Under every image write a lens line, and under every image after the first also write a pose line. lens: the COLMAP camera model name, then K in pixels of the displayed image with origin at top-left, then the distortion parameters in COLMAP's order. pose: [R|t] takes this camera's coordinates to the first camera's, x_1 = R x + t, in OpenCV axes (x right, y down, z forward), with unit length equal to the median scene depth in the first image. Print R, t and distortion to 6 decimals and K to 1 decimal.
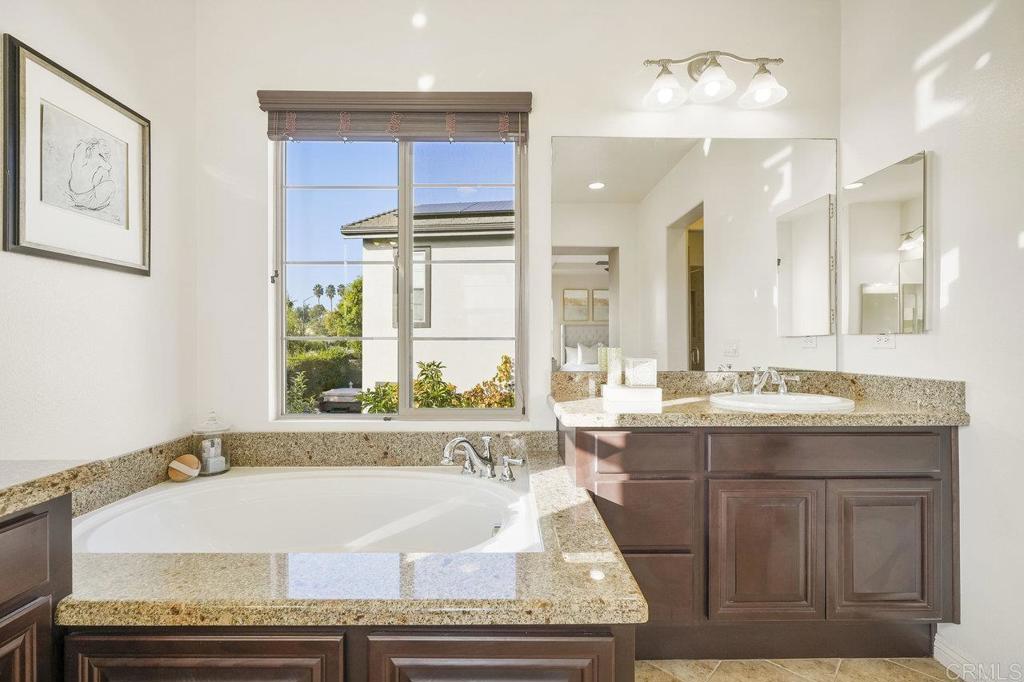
lens RADIAL K [[454.4, 0, 510.7], [0, 454.4, 341.3], [0, 0, 1]] dist [-0.008800, 0.000169]
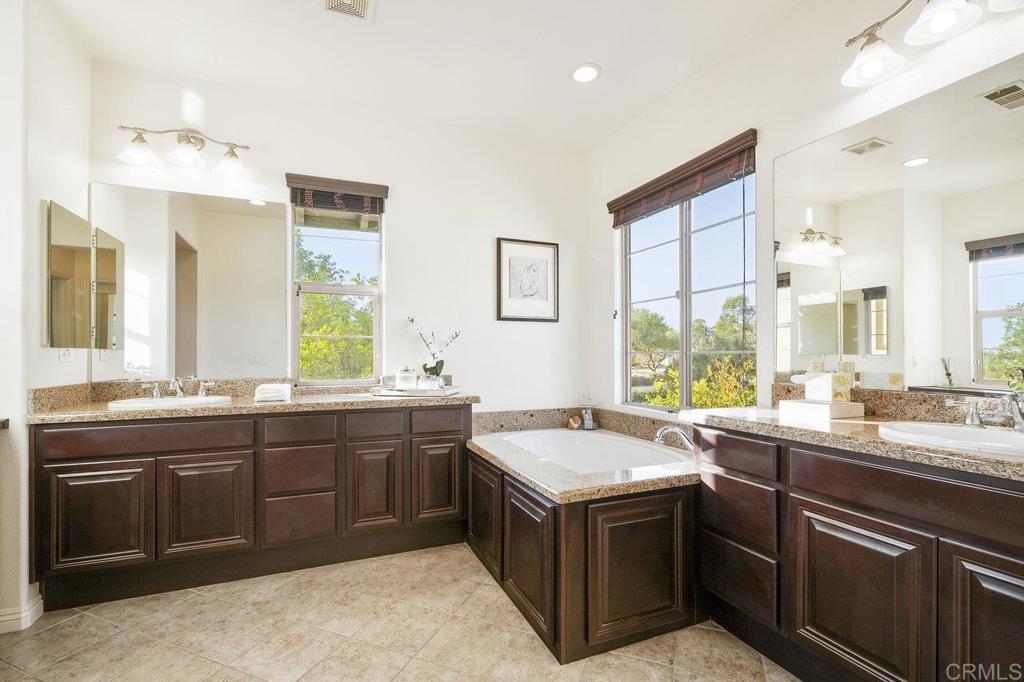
lens RADIAL K [[454.4, 0, 504.7], [0, 454.4, 350.3], [0, 0, 1]] dist [-0.008800, 0.000169]
pose [[0.373920, -0.009923, -0.927408, 0.882952], [0.003392, 0.999951, -0.009331, -0.001732], [0.927455, 0.000343, 0.373935, 0.033509]]
